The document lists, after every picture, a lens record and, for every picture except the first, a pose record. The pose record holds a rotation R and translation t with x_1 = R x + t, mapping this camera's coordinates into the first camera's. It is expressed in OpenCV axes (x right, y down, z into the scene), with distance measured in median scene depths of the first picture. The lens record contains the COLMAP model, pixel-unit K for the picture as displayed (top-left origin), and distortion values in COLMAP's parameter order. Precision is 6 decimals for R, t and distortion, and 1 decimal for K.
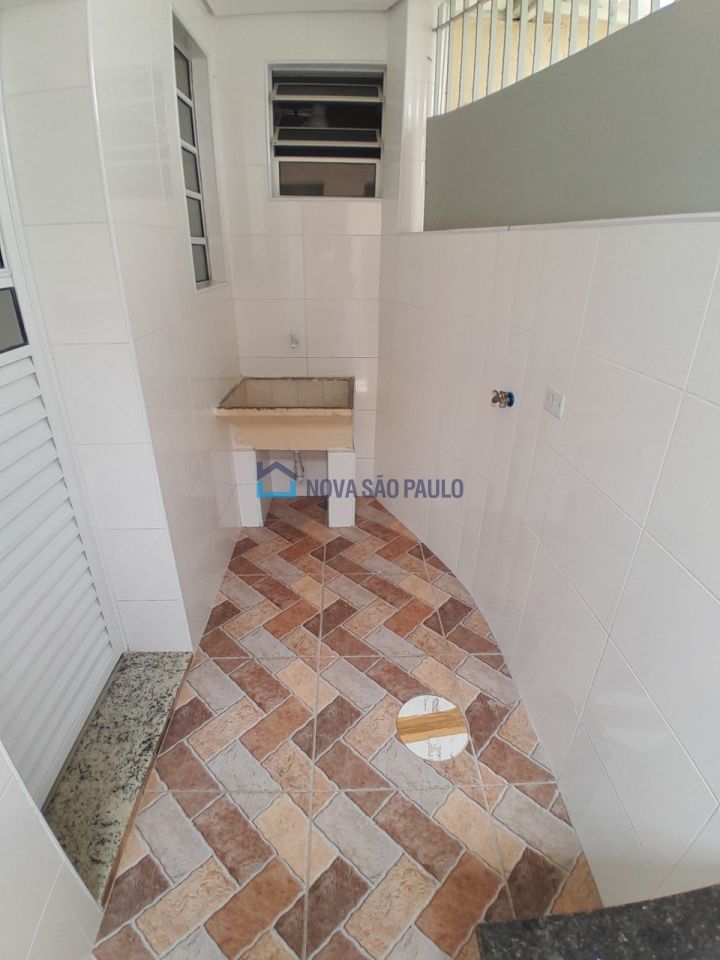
lens RADIAL K [[481.5, 0, 356.2], [0, 481.5, 477.0], [0, 0, 1]] dist [0.002013, -0.046154]
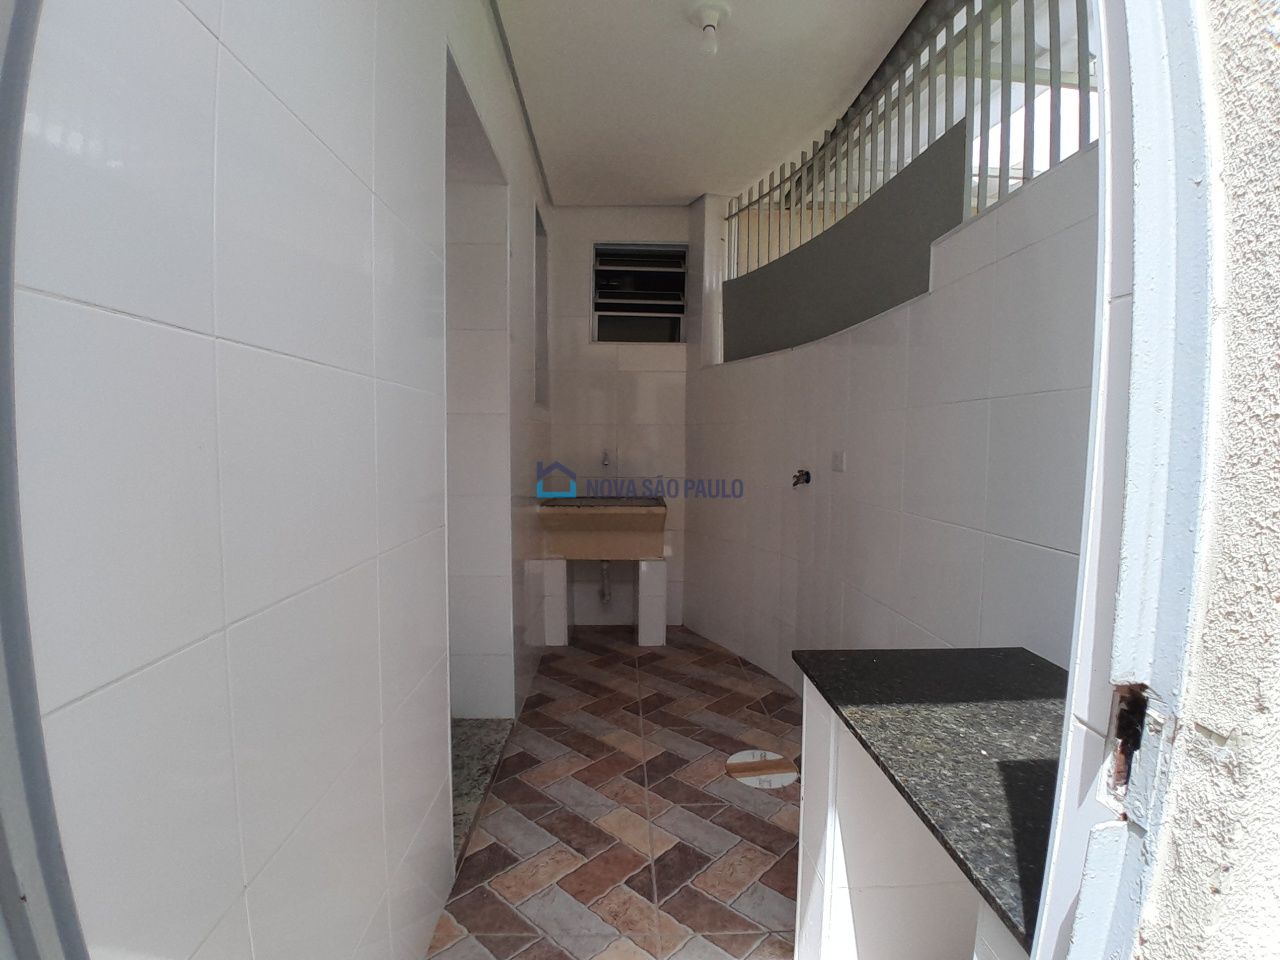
lens RADIAL K [[642.0, 0, 640.0], [0, 642.0, 480.0], [0, 0, 1]] dist [0.002013, -0.046154]
pose [[0.999975, -0.001681, 0.006845, -0.084763], [0.004130, 0.926701, -0.375778, 0.377258], [-0.005711, 0.375797, 0.926685, -0.382490]]
